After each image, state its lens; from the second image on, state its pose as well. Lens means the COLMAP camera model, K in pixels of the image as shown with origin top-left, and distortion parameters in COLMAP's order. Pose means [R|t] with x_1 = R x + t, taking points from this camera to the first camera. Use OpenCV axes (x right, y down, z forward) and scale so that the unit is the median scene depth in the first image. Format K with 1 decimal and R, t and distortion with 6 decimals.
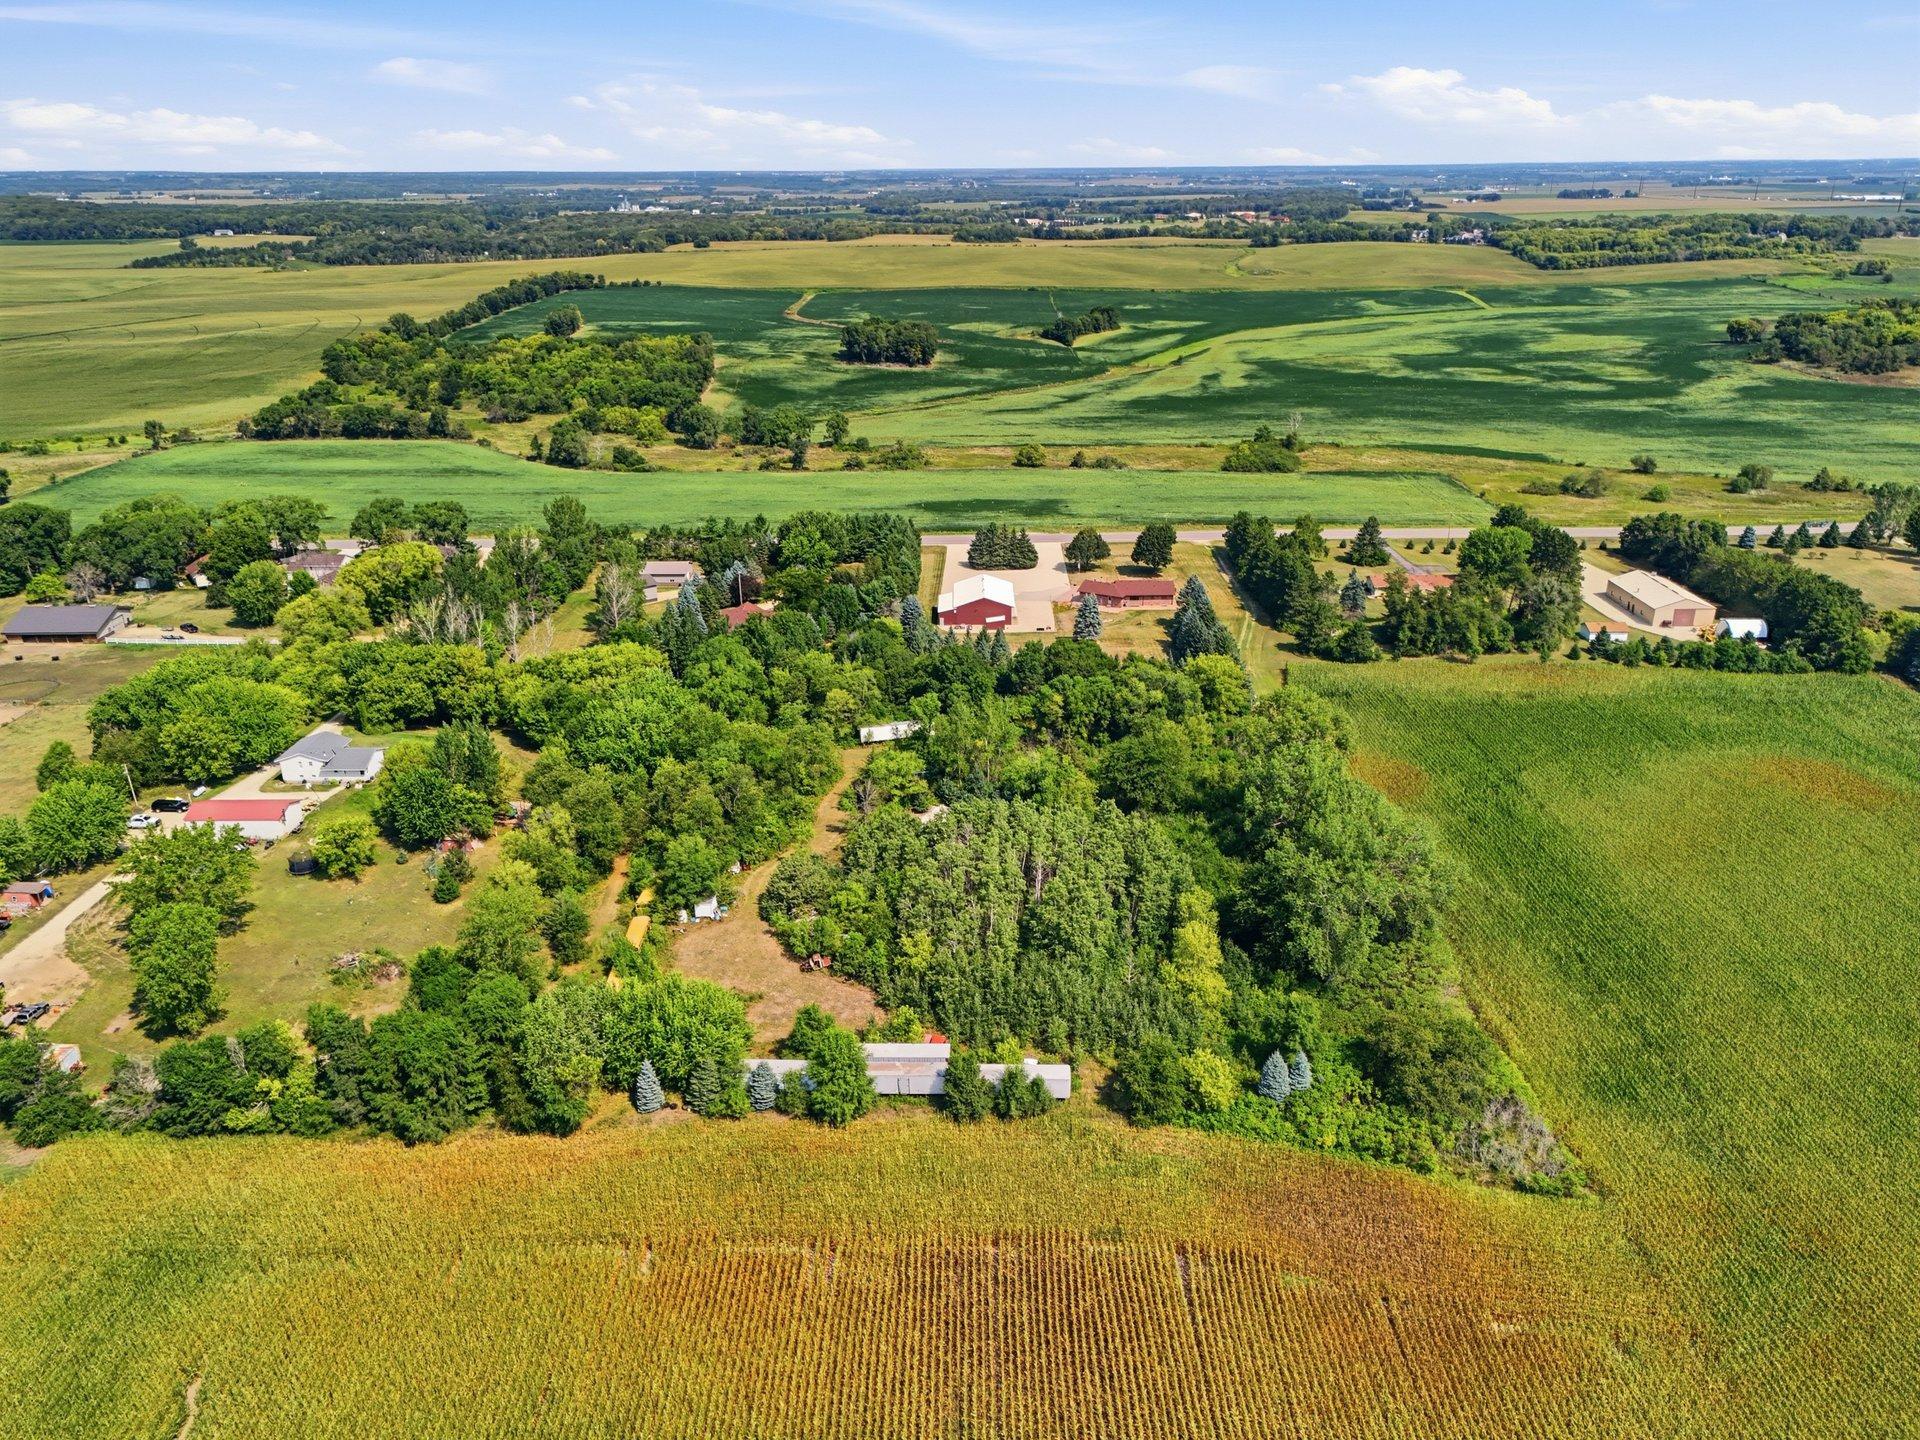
lens RADIAL K [[1405.9, 0, 975.0], [0, 1405.9, 712.3], [0, 0, 1]] dist [0.066153, -0.057337]
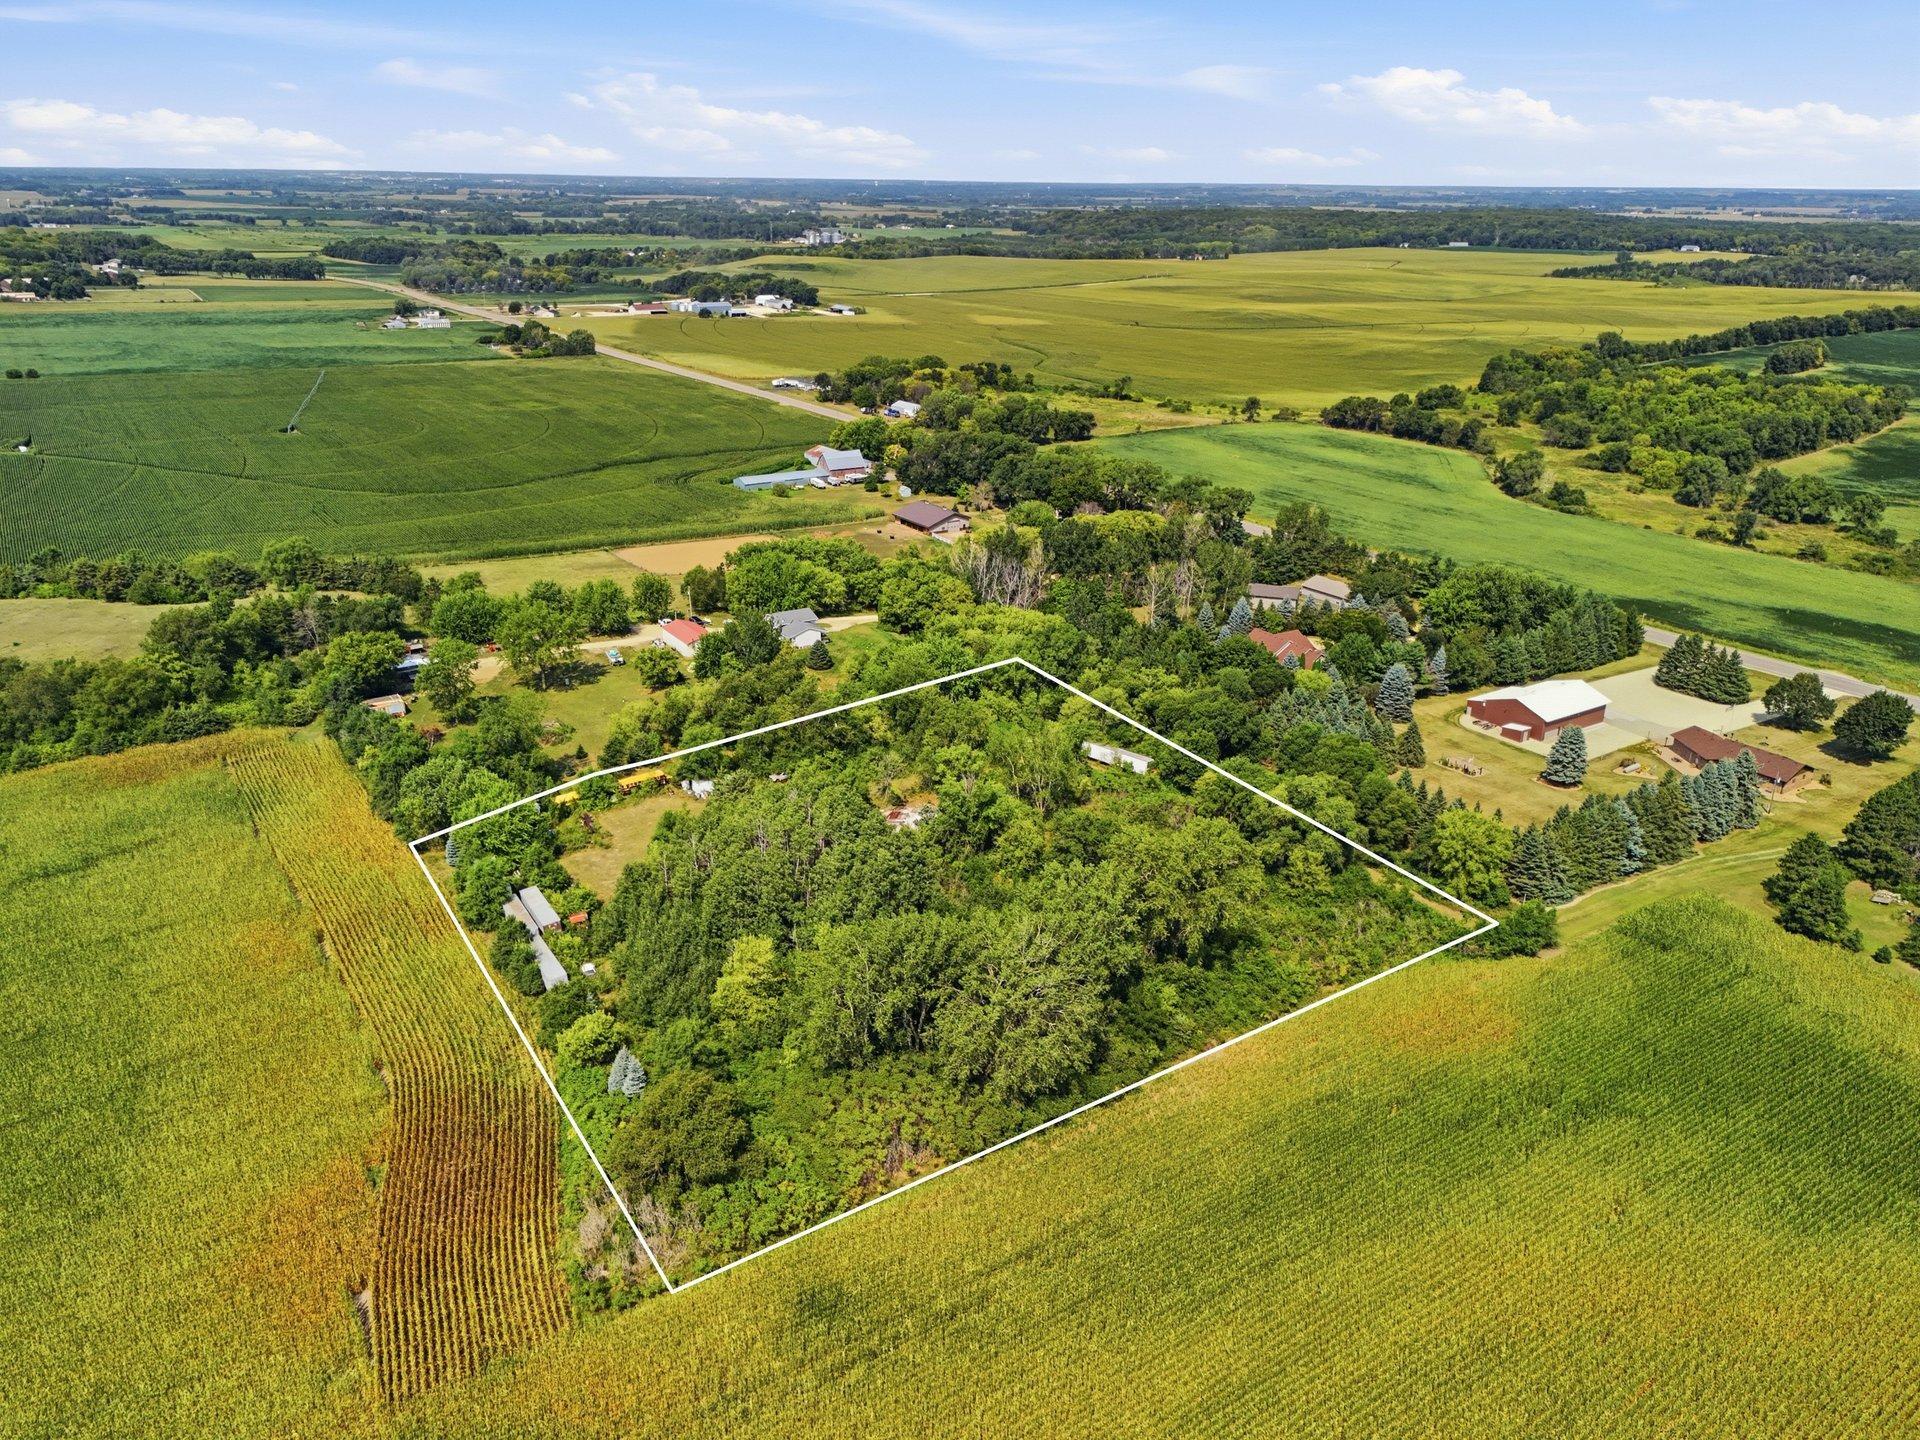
lens RADIAL K [[1405.9, 0, 966.8], [0, 1405.9, 746.1], [0, 0, 1]] dist [0.066153, -0.057337]
pose [[0.555278, 0.322191, -0.766720, 0.700599], [-0.314549, 0.934789, 0.165012, -0.136080], [0.769886, 0.149544, 0.620413, 0.356023]]
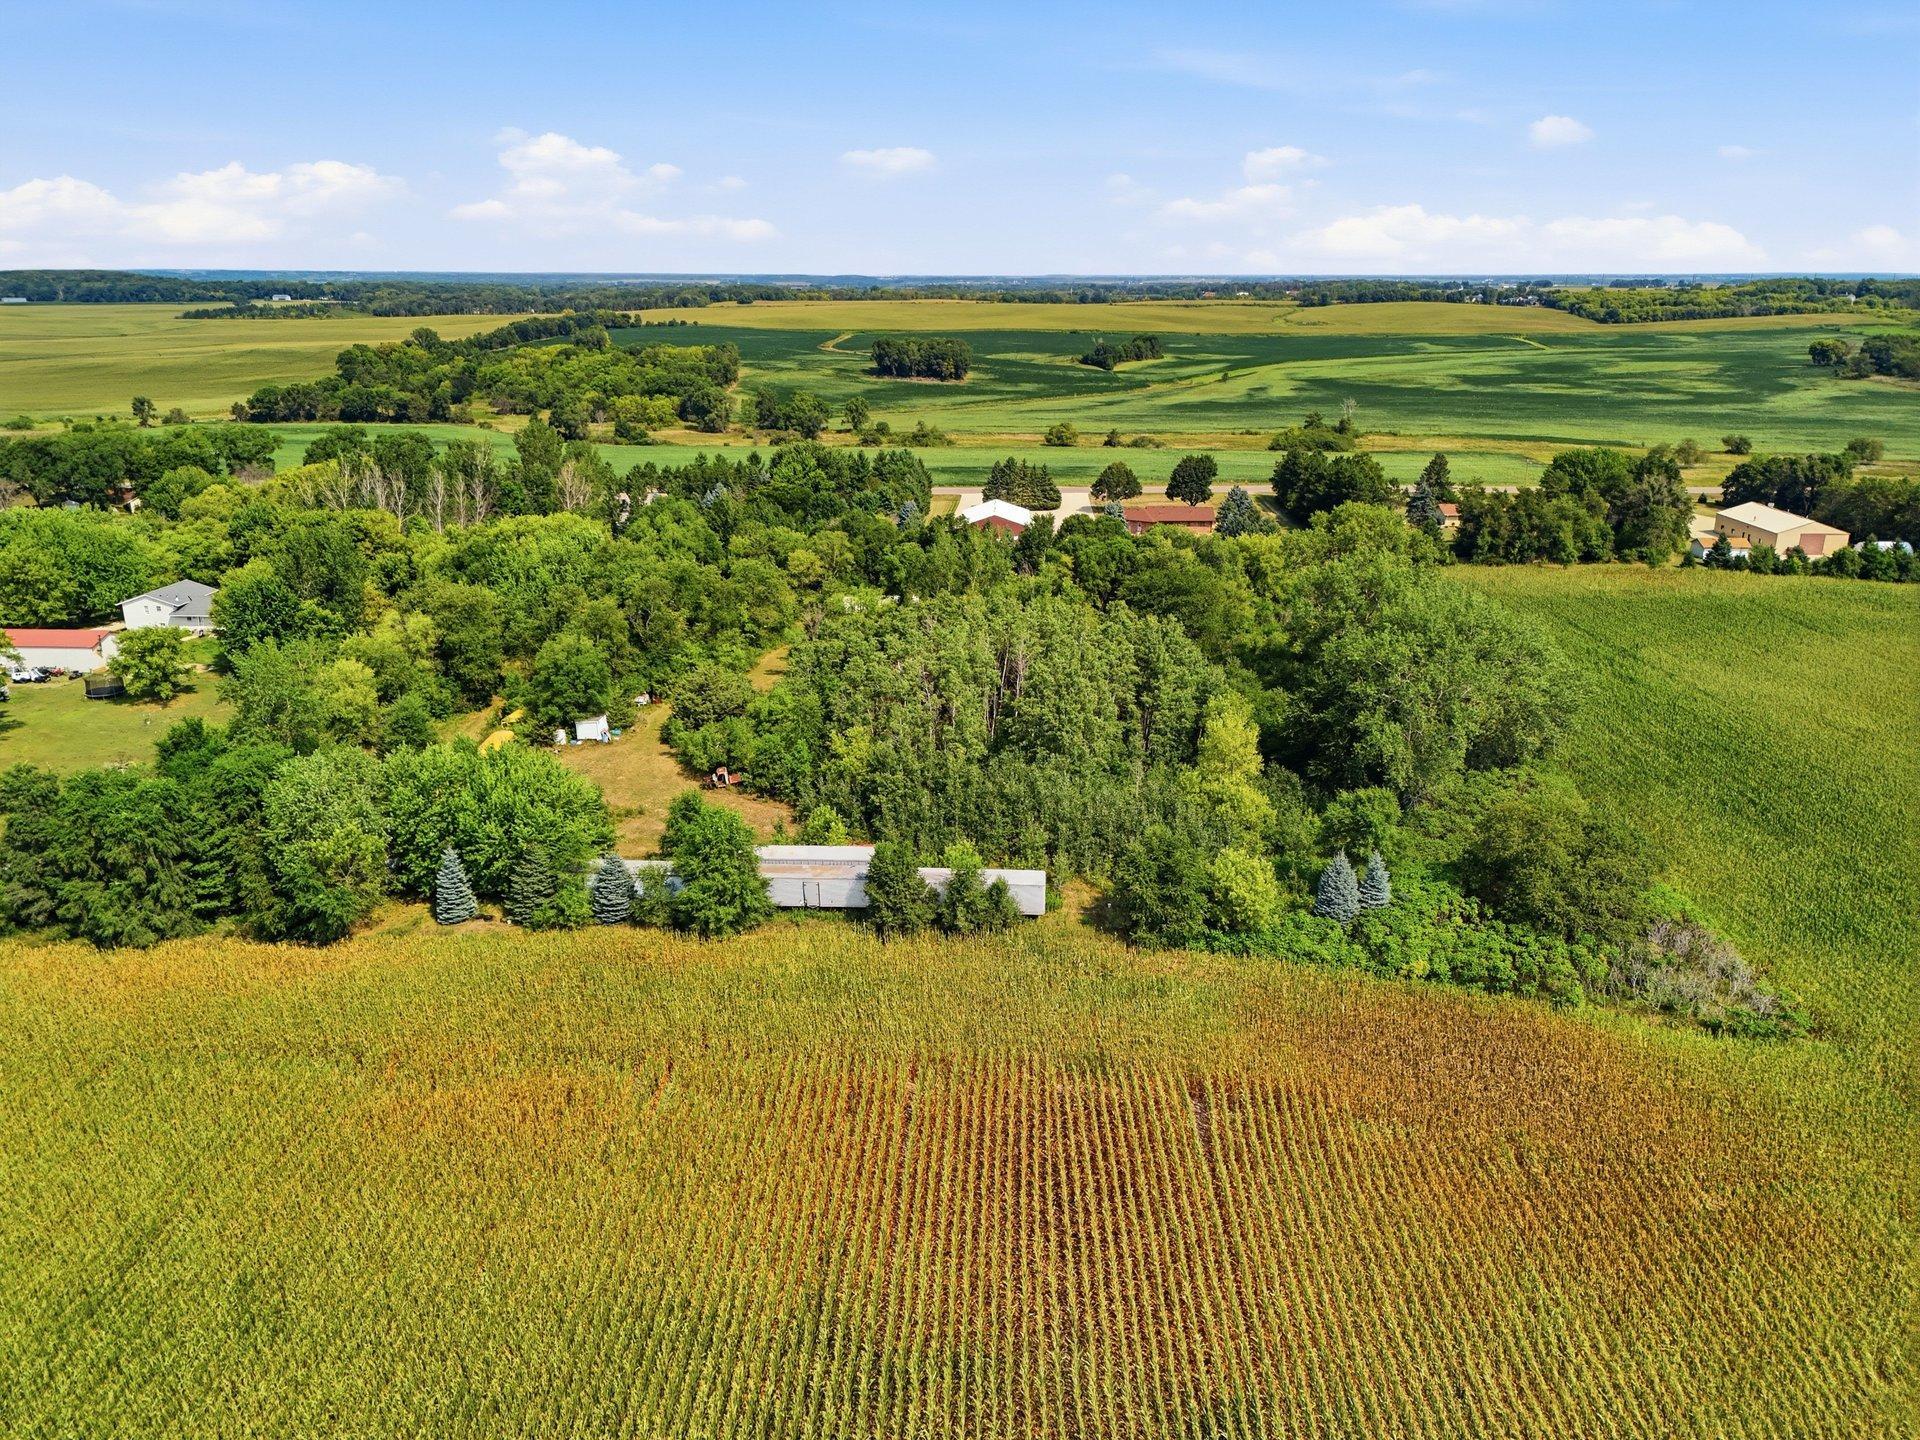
lens RADIAL K [[1405.9, 0, 975.2], [0, 1405.9, 722.0], [0, 0, 1]] dist [0.066153, -0.057337]
pose [[0.999368, 0.017726, -0.030806, 0.035263], [-0.019528, 0.998055, -0.059204, 0.147036], [0.029696, 0.059768, 0.997770, 0.196001]]
